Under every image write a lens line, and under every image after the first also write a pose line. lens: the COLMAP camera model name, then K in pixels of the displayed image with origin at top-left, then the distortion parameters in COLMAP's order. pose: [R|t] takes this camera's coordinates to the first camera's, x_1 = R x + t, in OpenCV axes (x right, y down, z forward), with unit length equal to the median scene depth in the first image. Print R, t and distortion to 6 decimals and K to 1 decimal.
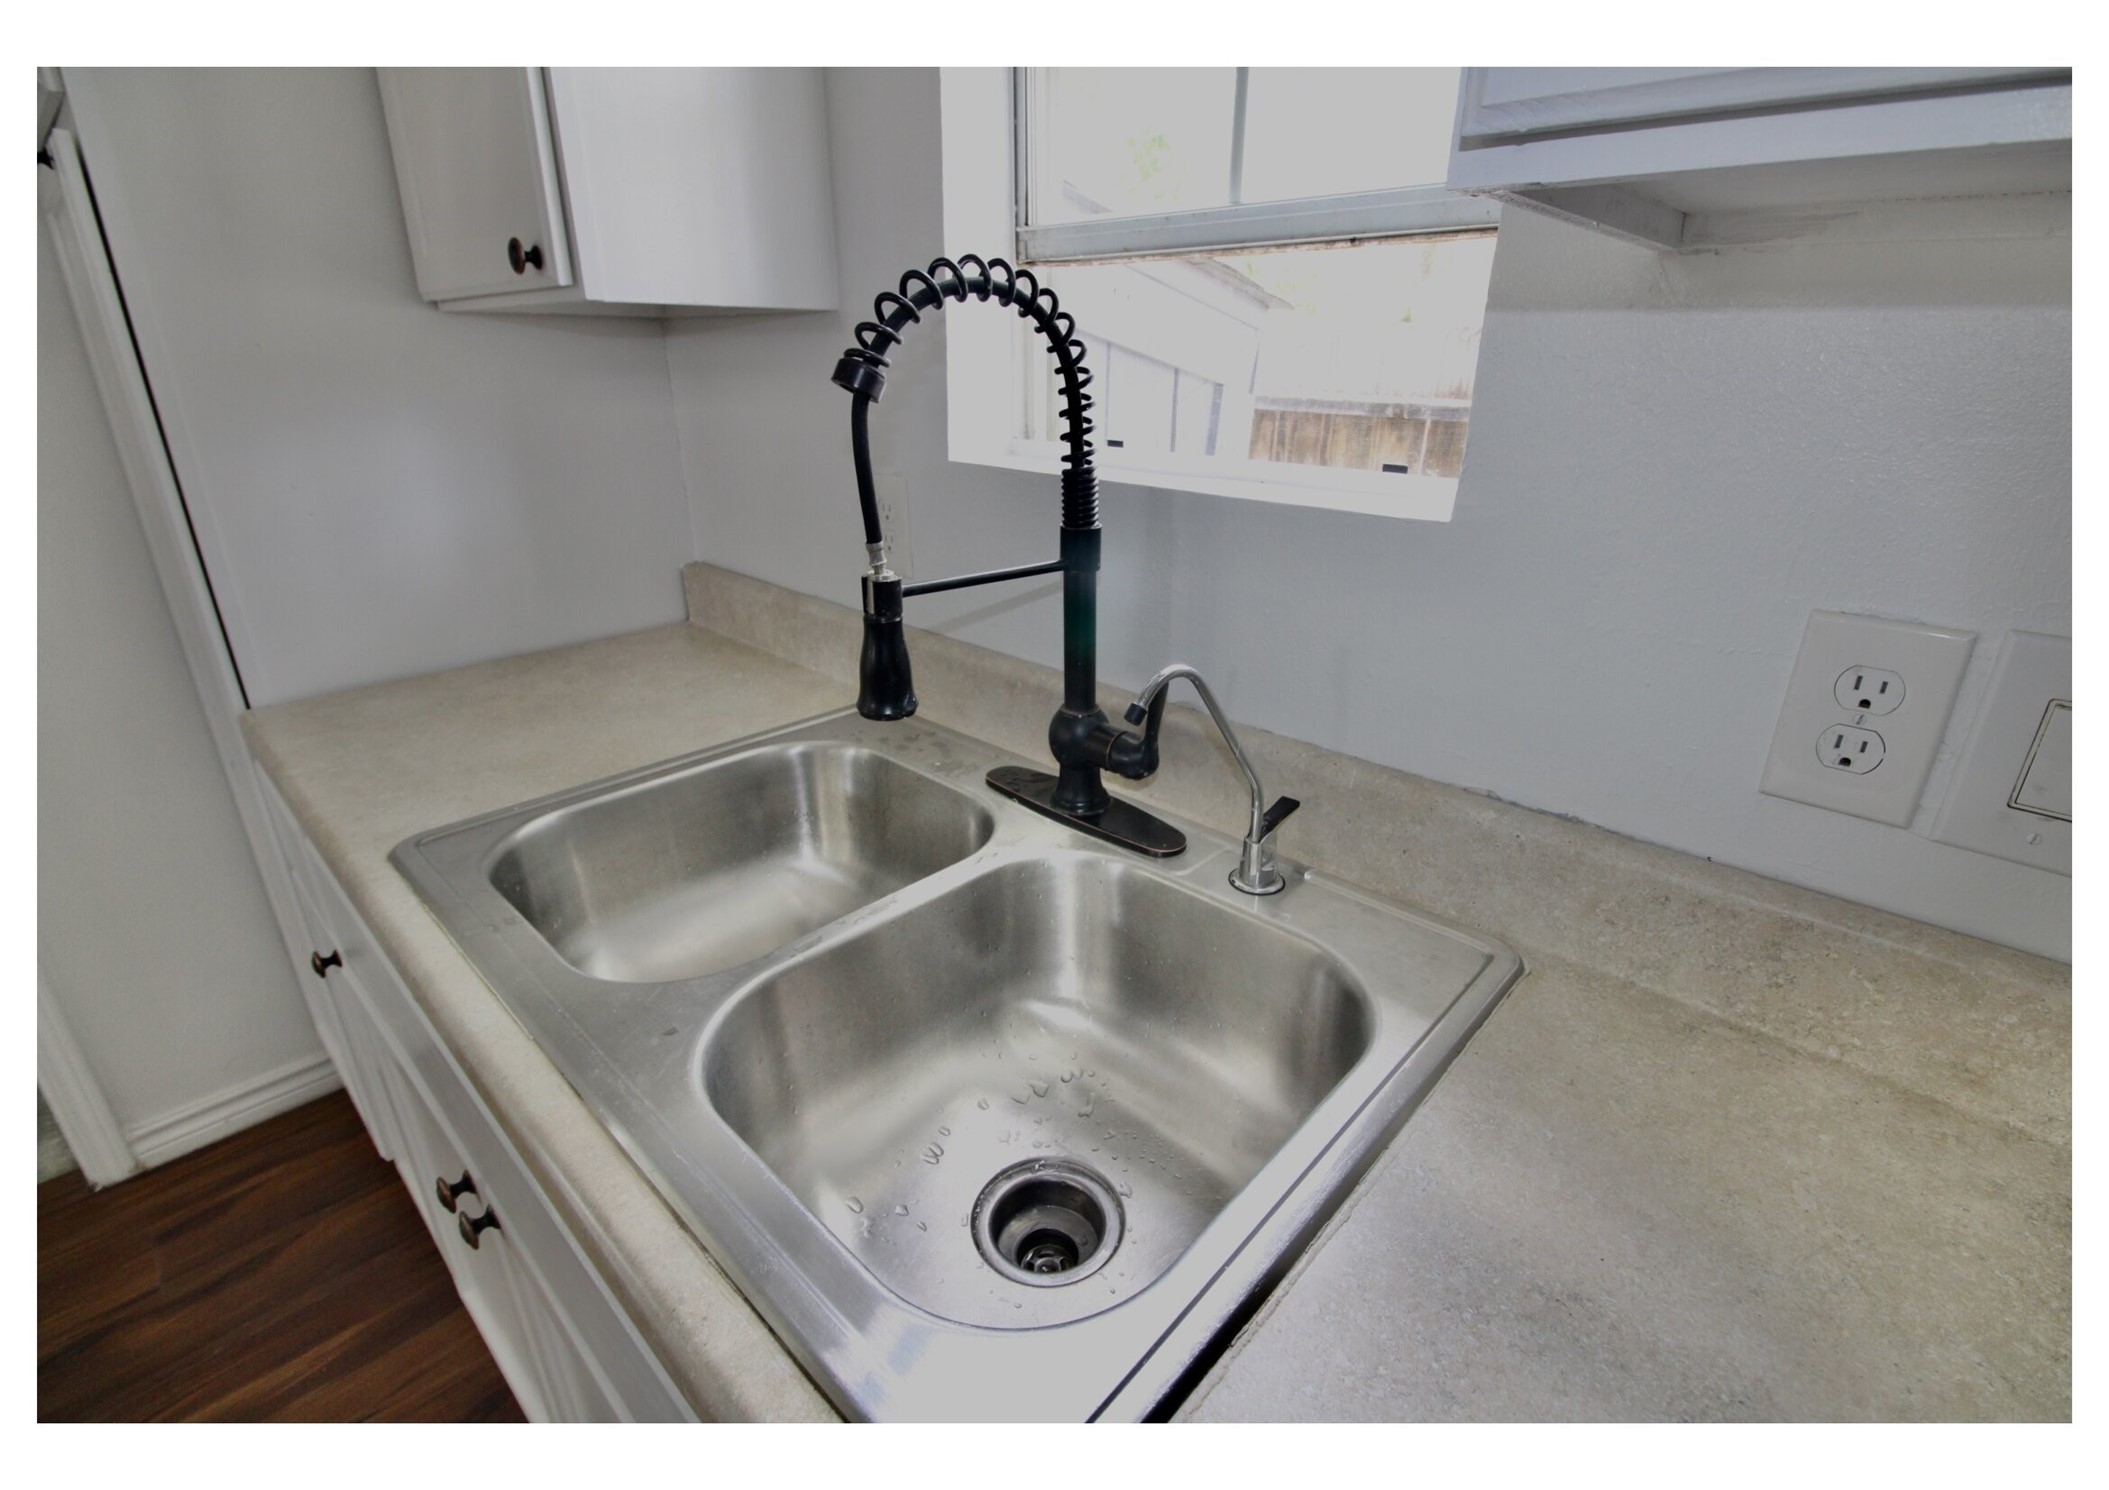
lens RADIAL K [[950.7, 0, 1054.5], [0, 950.7, 745.0], [0, 0, 1]] dist [0.001152, -0.021551]
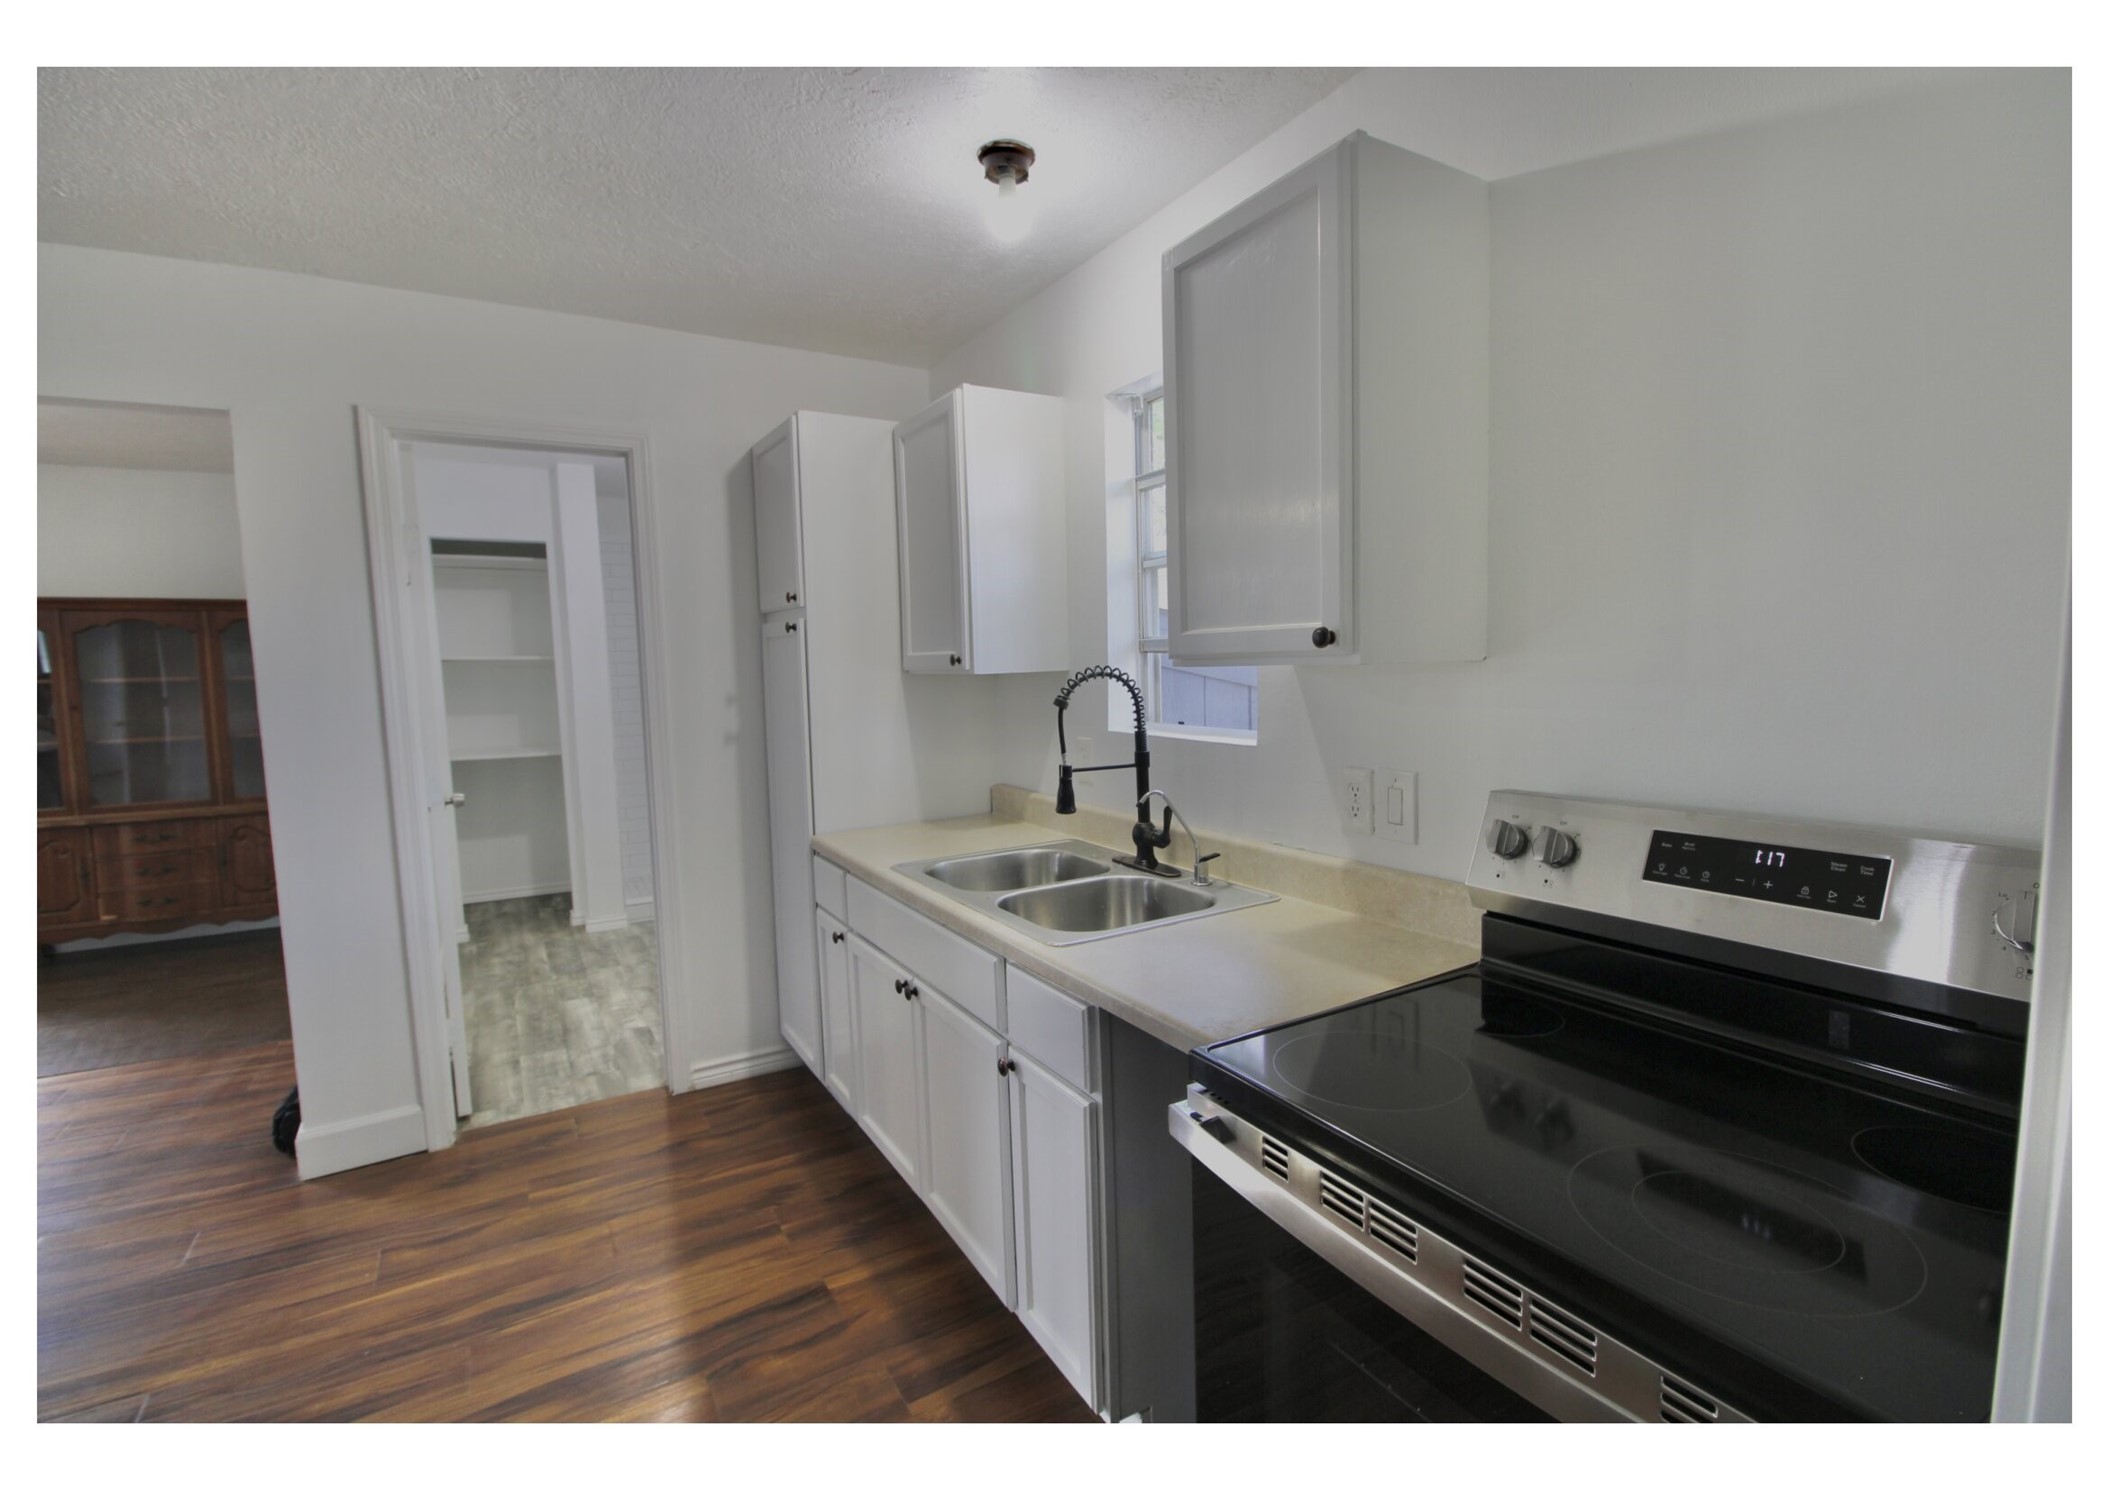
lens RADIAL K [[946.4, 0, 1054.5], [0, 946.4, 745.0], [0, 0, 1]] dist [-0.010102, -0.000303]
pose [[0.961052, -0.008310, -0.276241, 0.533584], [-0.073047, 0.956363, -0.282903, 0.534614], [0.266538, 0.292064, 0.918508, -1.548991]]
